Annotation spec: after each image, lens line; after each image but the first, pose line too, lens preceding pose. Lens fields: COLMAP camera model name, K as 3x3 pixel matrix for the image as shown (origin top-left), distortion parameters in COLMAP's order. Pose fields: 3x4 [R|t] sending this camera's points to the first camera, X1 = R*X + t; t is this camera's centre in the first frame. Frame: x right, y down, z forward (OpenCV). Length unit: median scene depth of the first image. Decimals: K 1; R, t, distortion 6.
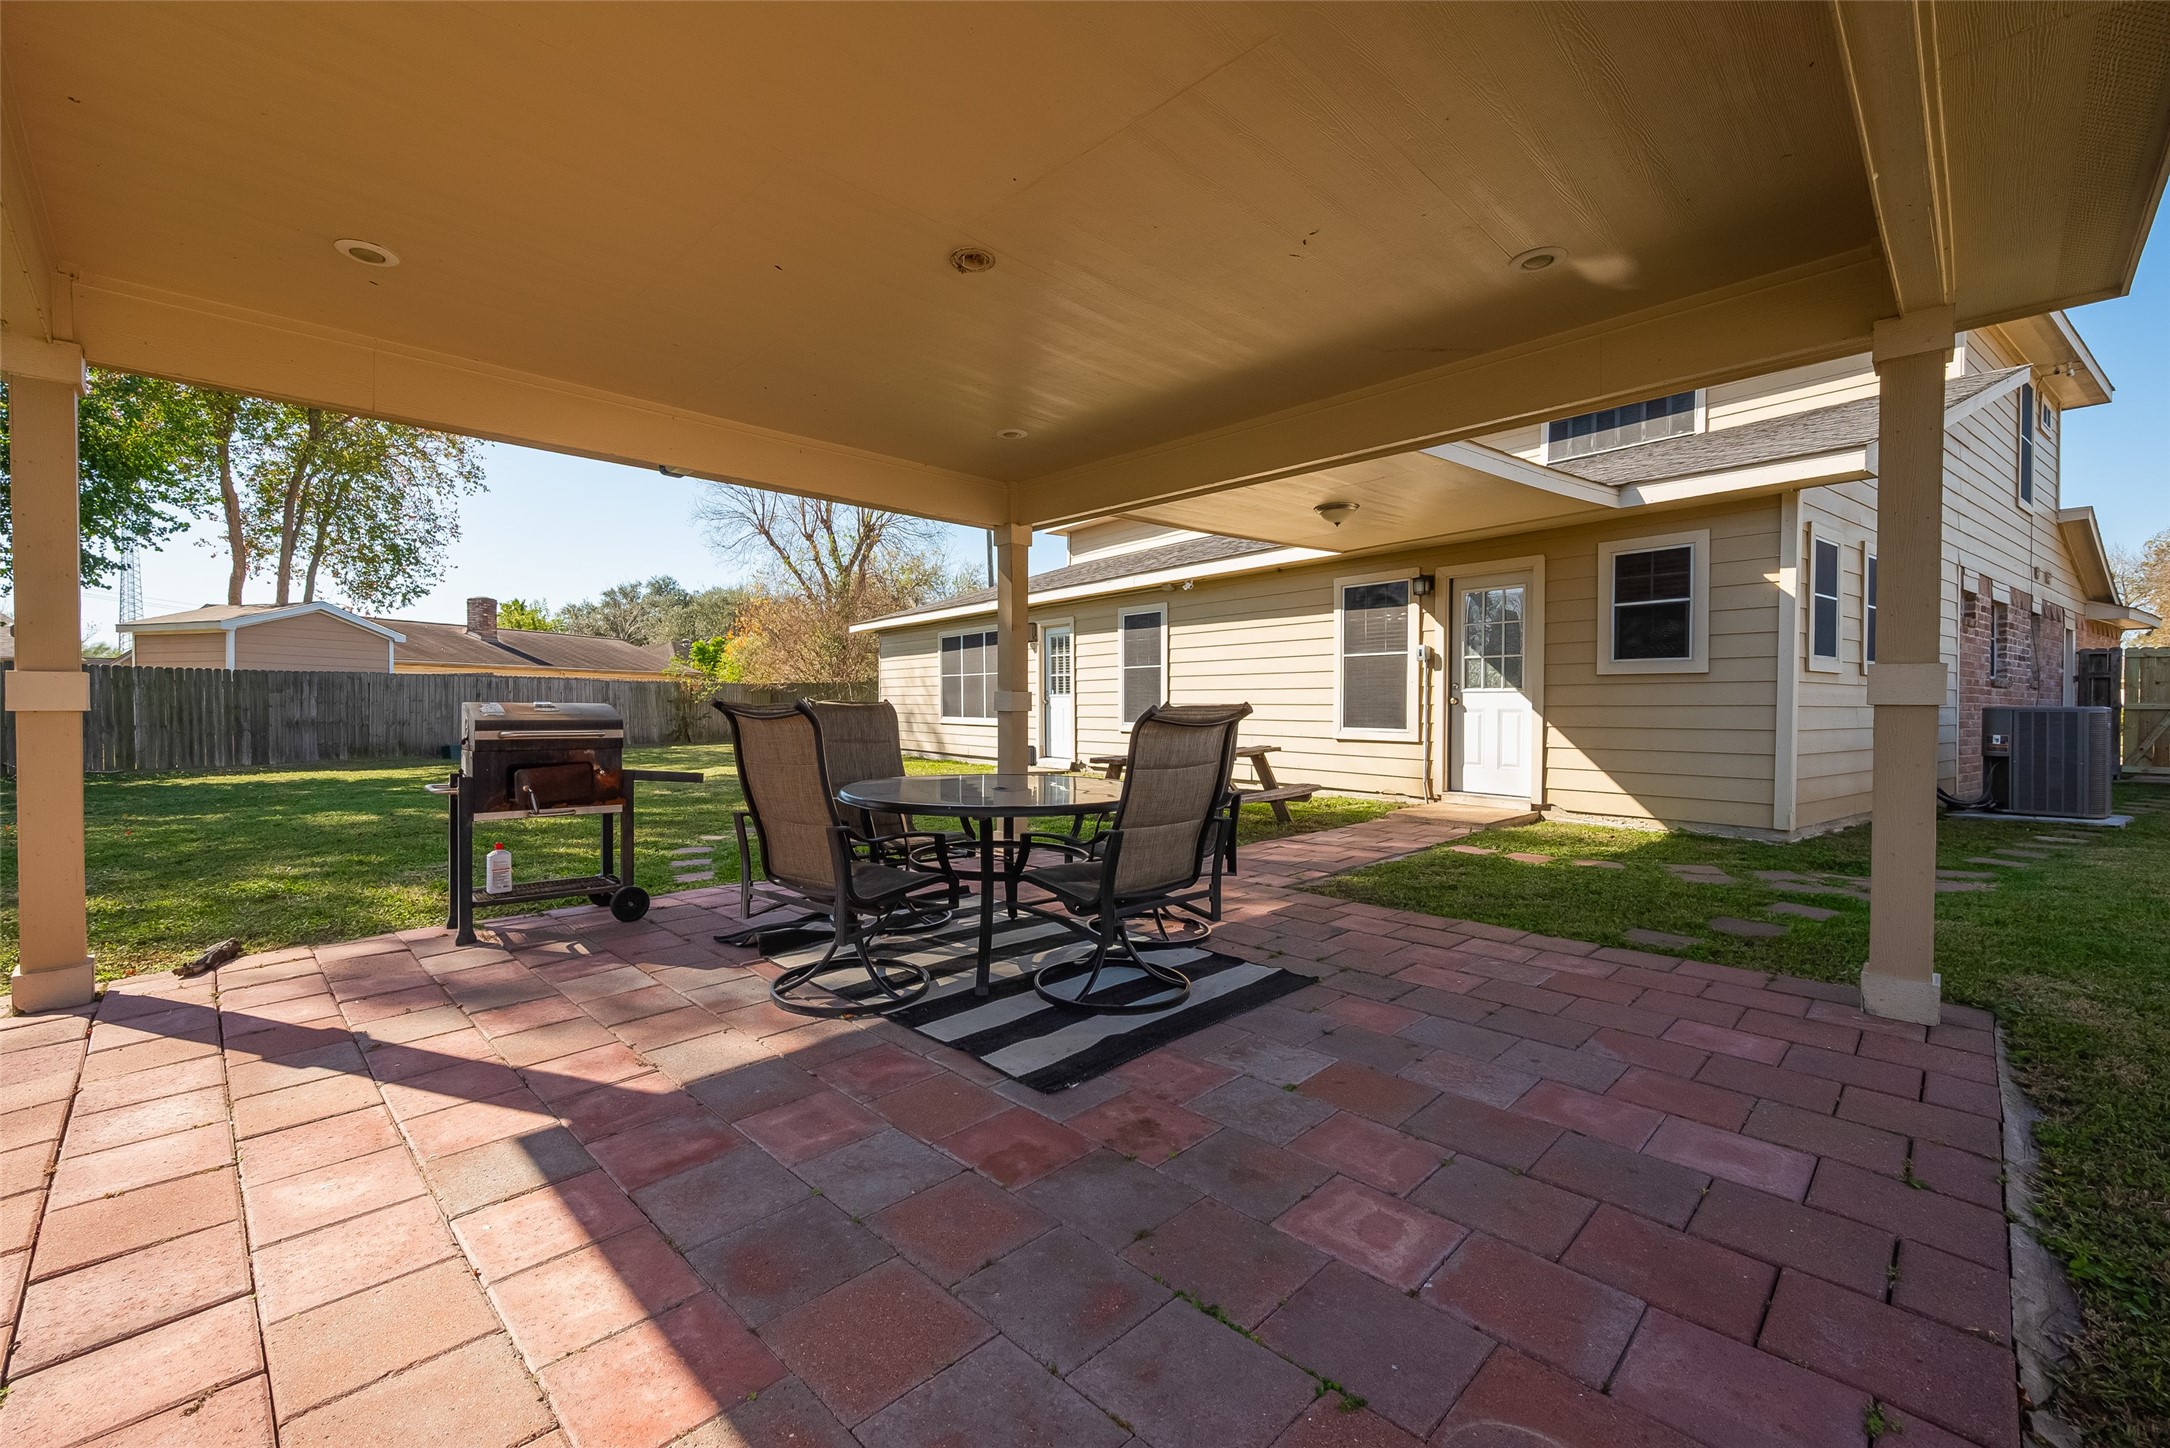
lens RADIAL K [[851.5, 0, 1018.9], [0, 851.5, 715.2], [0, 0, 1]] dist [0.000629, 0.000067]
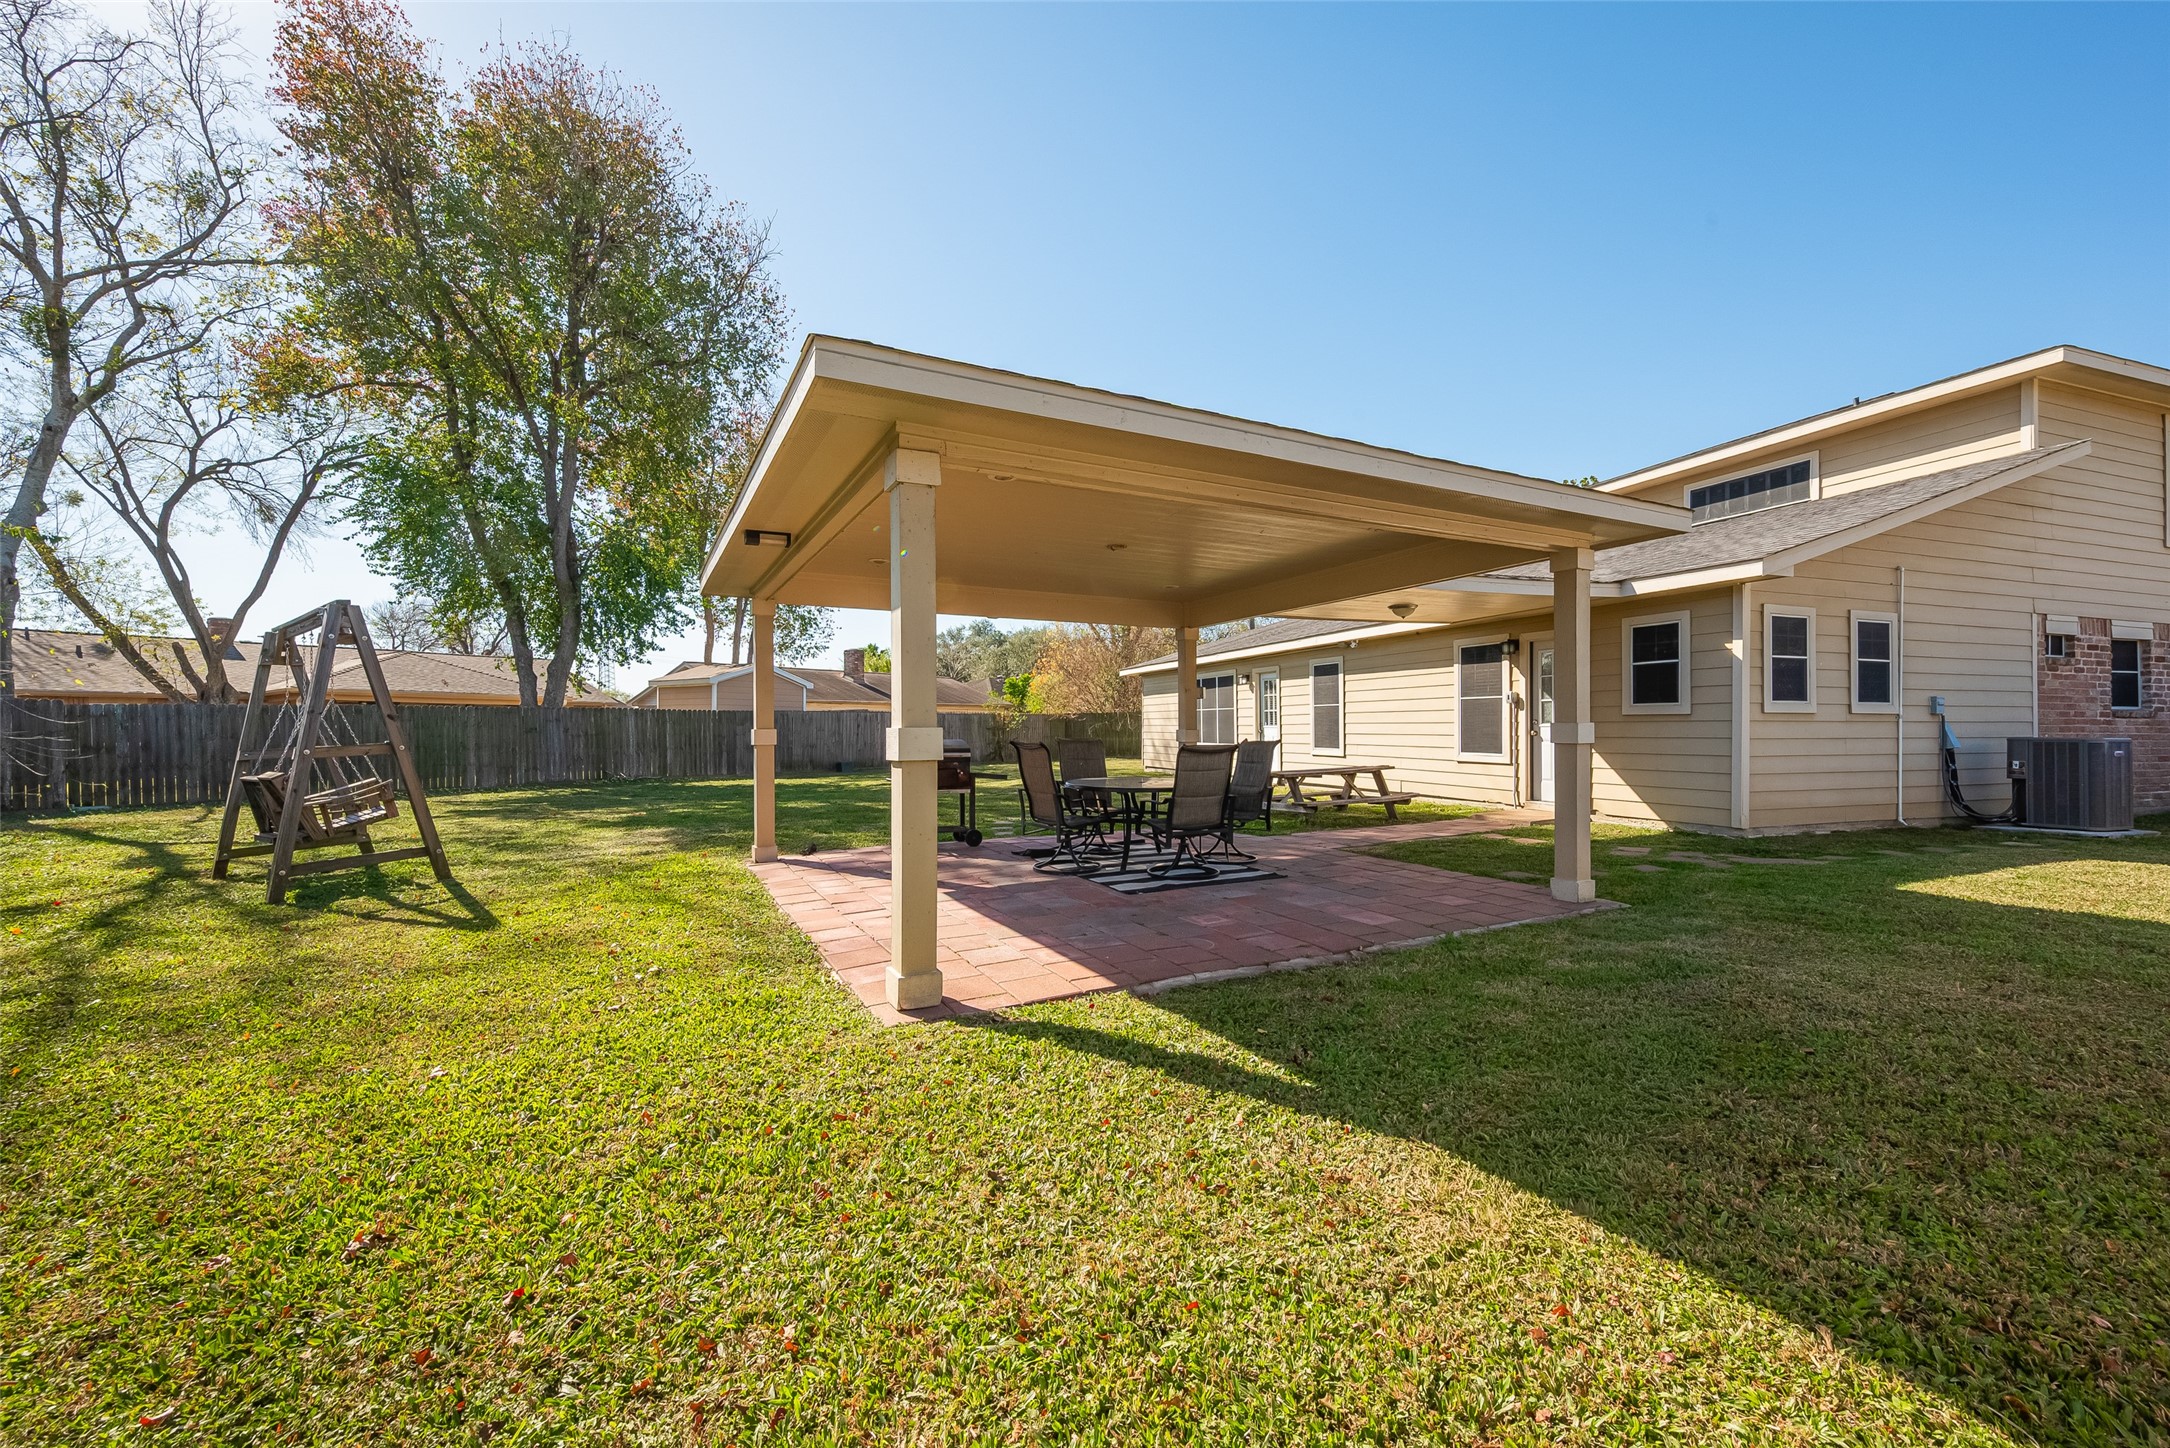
lens RADIAL K [[872.9, 0, 1068.5], [0, 872.9, 722.2], [0, 0, 1]] dist [0.001474, 0.000114]
pose [[0.956701, -0.006385, -0.291003, 0.205219], [0.001708, 0.999865, -0.016324, -0.012267], [0.291068, 0.015120, 0.956583, -0.519842]]
